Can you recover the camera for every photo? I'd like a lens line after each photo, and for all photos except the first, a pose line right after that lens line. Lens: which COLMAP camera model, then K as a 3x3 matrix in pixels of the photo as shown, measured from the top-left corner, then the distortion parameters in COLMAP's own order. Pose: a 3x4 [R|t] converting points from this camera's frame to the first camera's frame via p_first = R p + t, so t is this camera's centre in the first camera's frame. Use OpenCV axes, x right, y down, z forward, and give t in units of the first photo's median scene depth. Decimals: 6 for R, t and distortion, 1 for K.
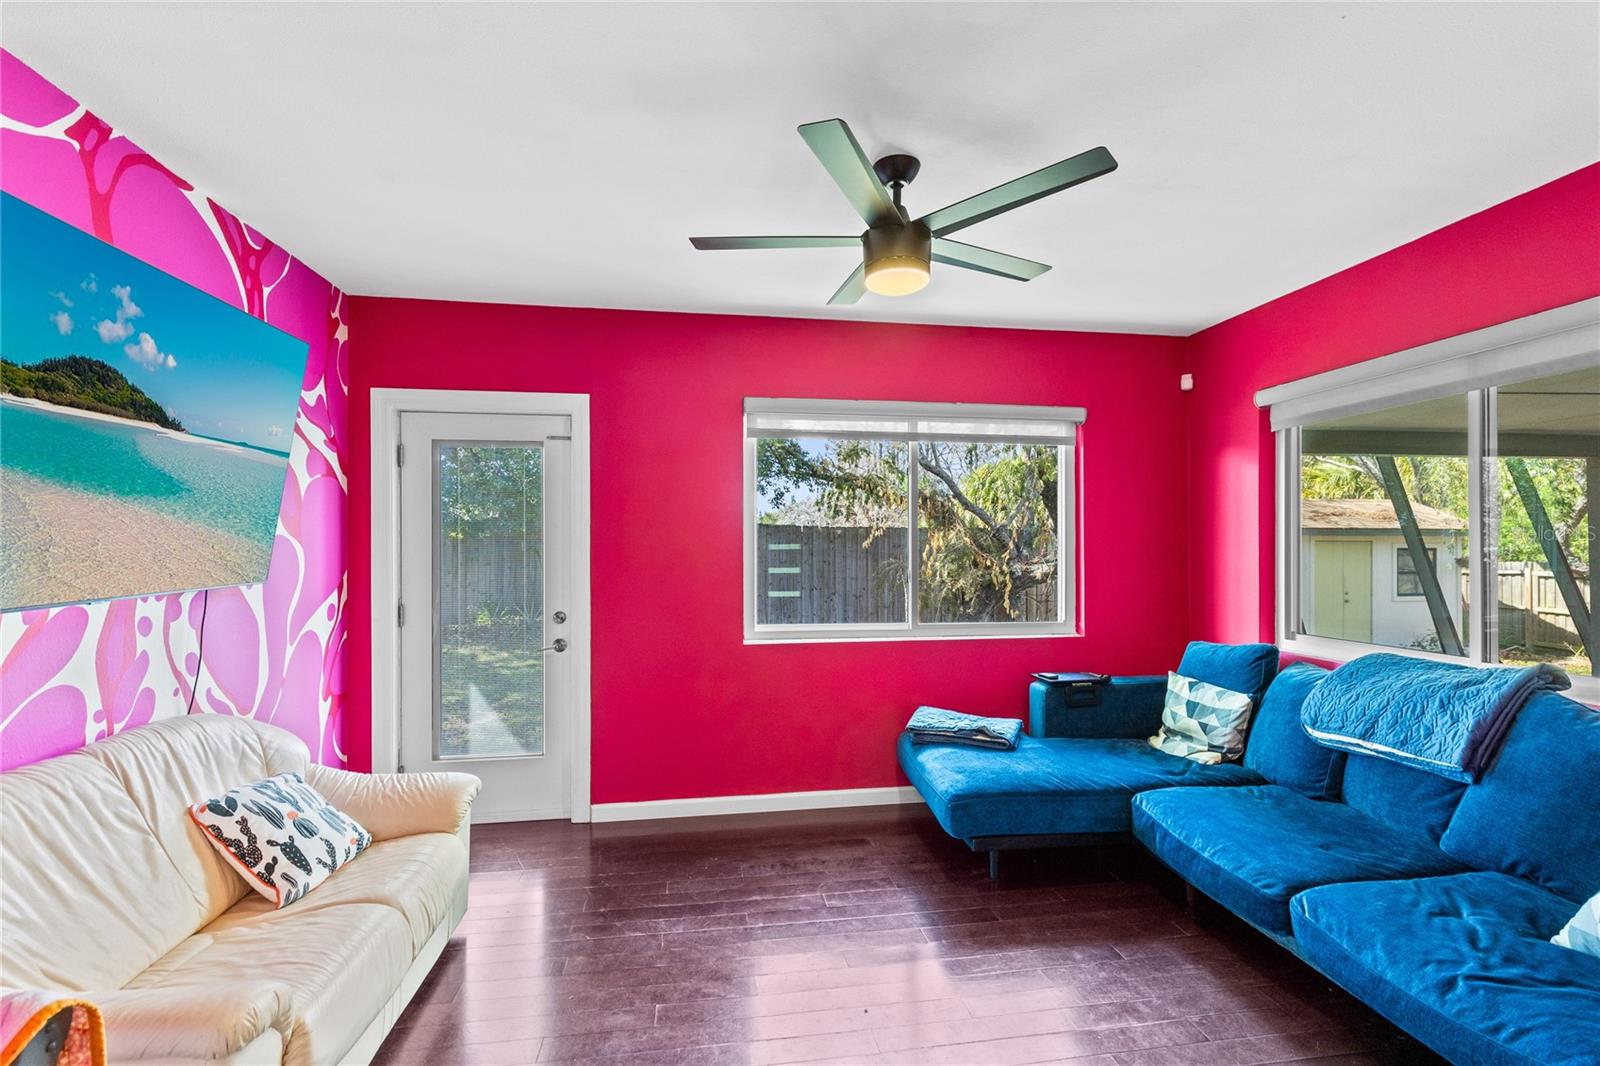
lens RADIAL K [[729.0, 0, 800.5], [0, 729.0, 545.1], [0, 0, 1]] dist [0.002170, -0.000577]
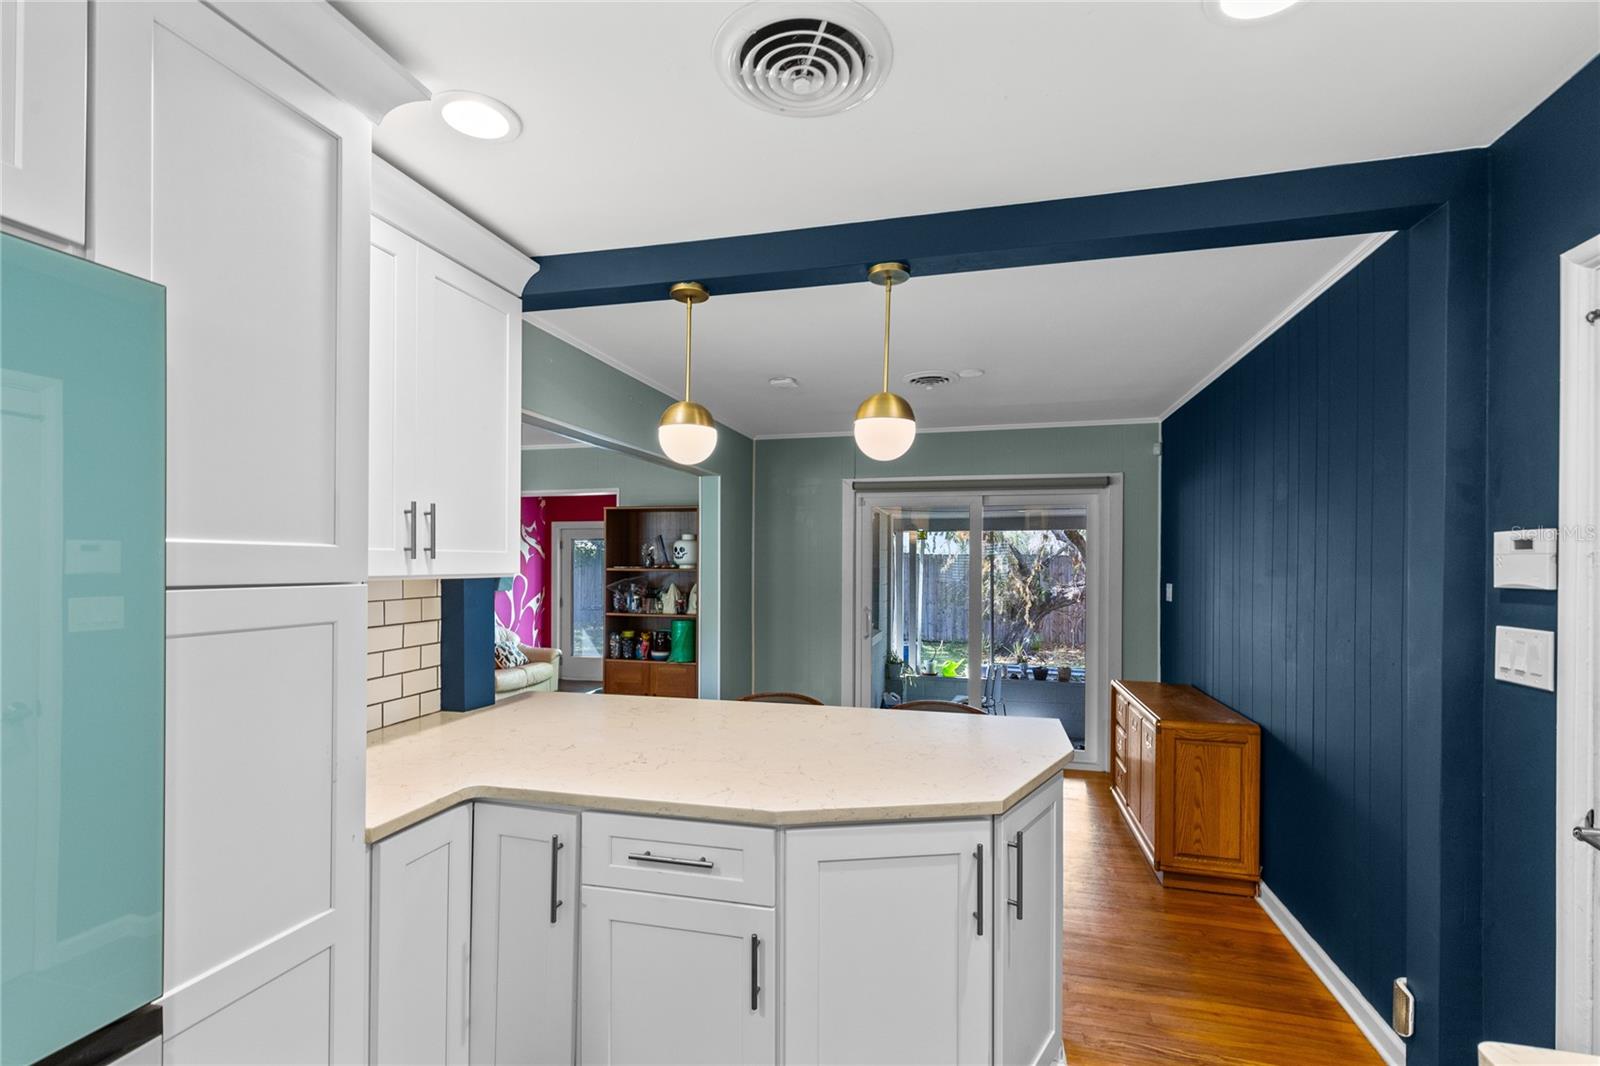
lens RADIAL K [[729.0, 0, 793.3], [0, 729.0, 561.1], [0, 0, 1]] dist [0.002170, -0.000577]
pose [[0.919165, 0.005446, -0.393834, 1.355247], [-0.004503, 0.999984, 0.003320, -0.075818], [0.393846, -0.001278, 0.919175, -1.201064]]
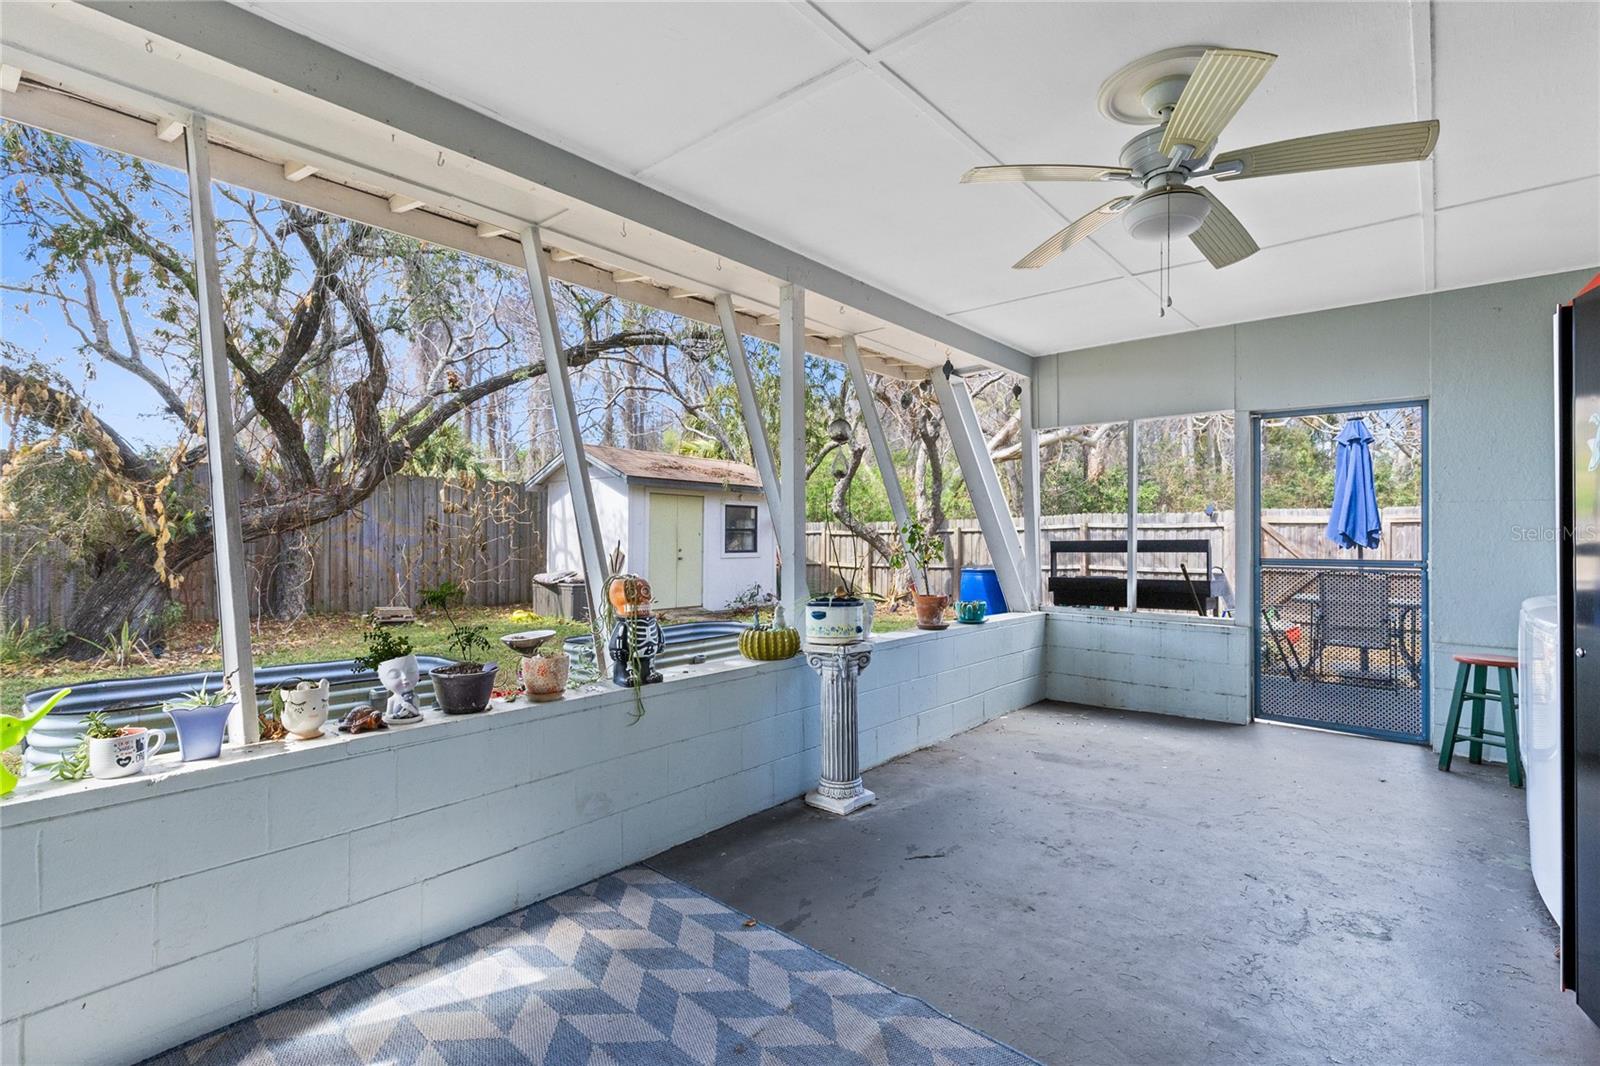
lens RADIAL K [[729.0, 0, 799.3], [0, 729.0, 531.8], [0, 0, 1]] dist [0.002170, -0.000577]
pose [[0.760418, 0.009460, 0.649365, 0.969333], [-0.008684, 0.999953, -0.004398, 0.170526], [-0.649376, -0.002295, 0.760464, 0.710115]]
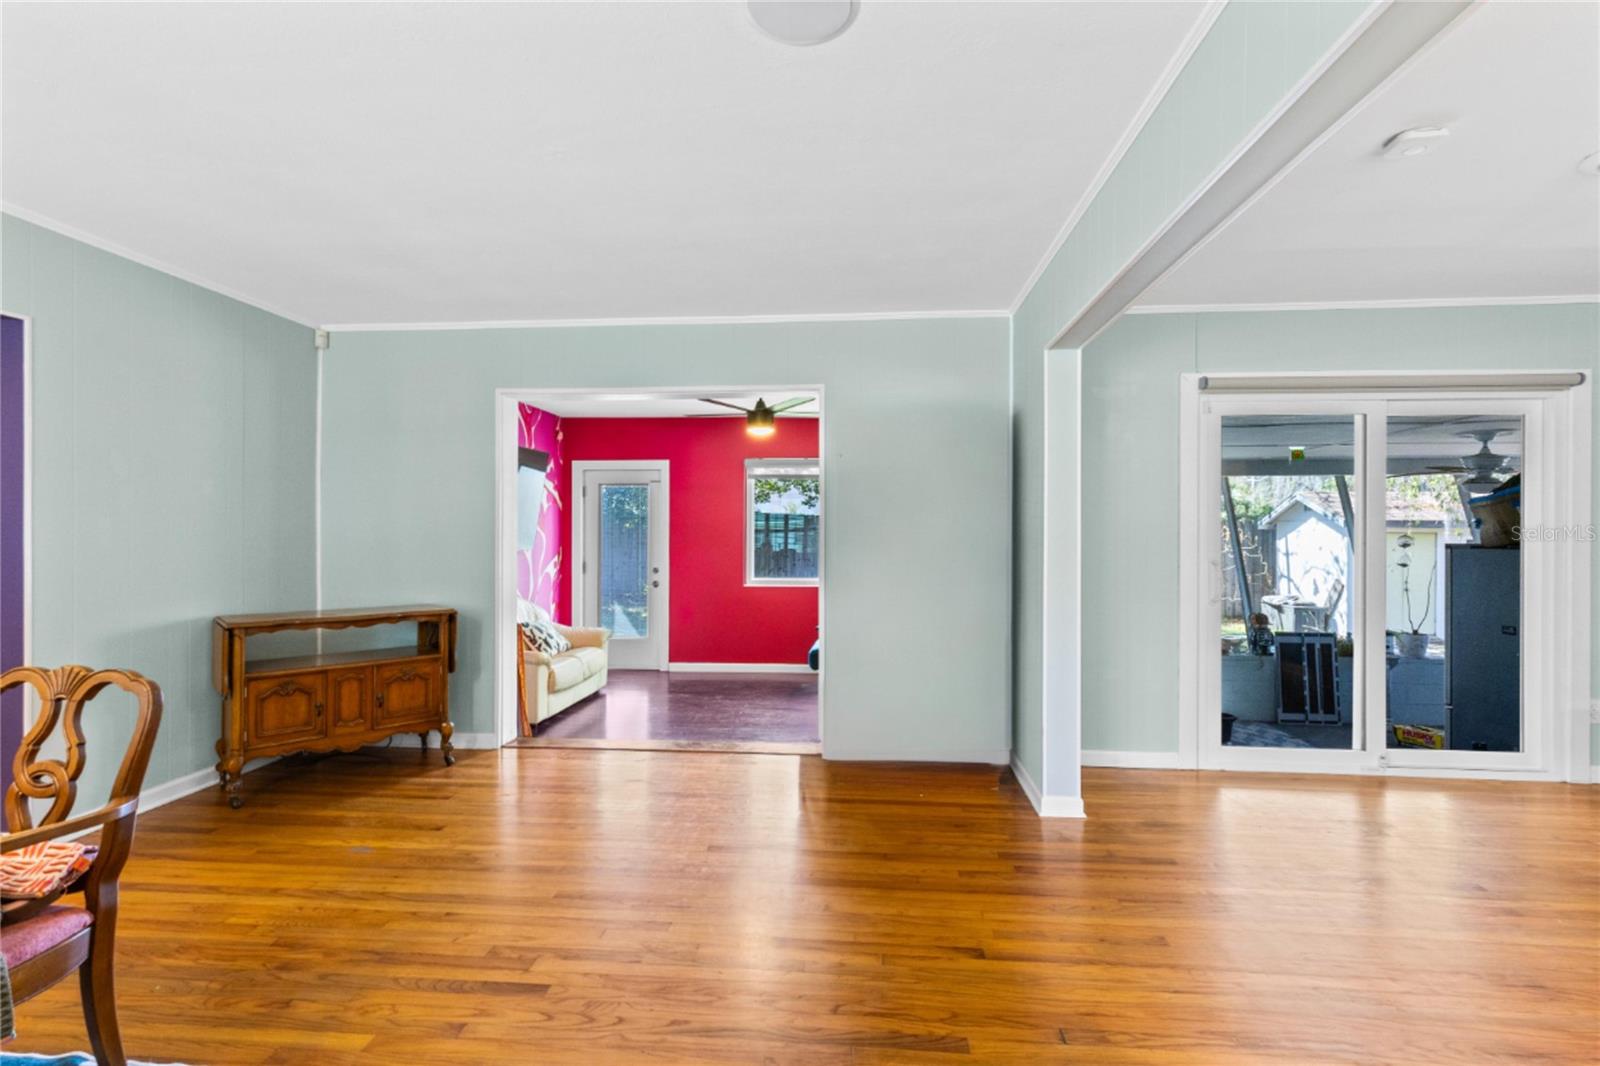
lens RADIAL K [[737.9, 0, 797.5], [0, 737.9, 533.1], [0, 0, 1]] dist [0.005675, 0.000262]
pose [[0.972160, 0.005904, -0.234245, 0.548432], [-0.005725, 0.999983, 0.001444, -0.009532], [0.234249, -0.000062, 0.972177, -0.926786]]
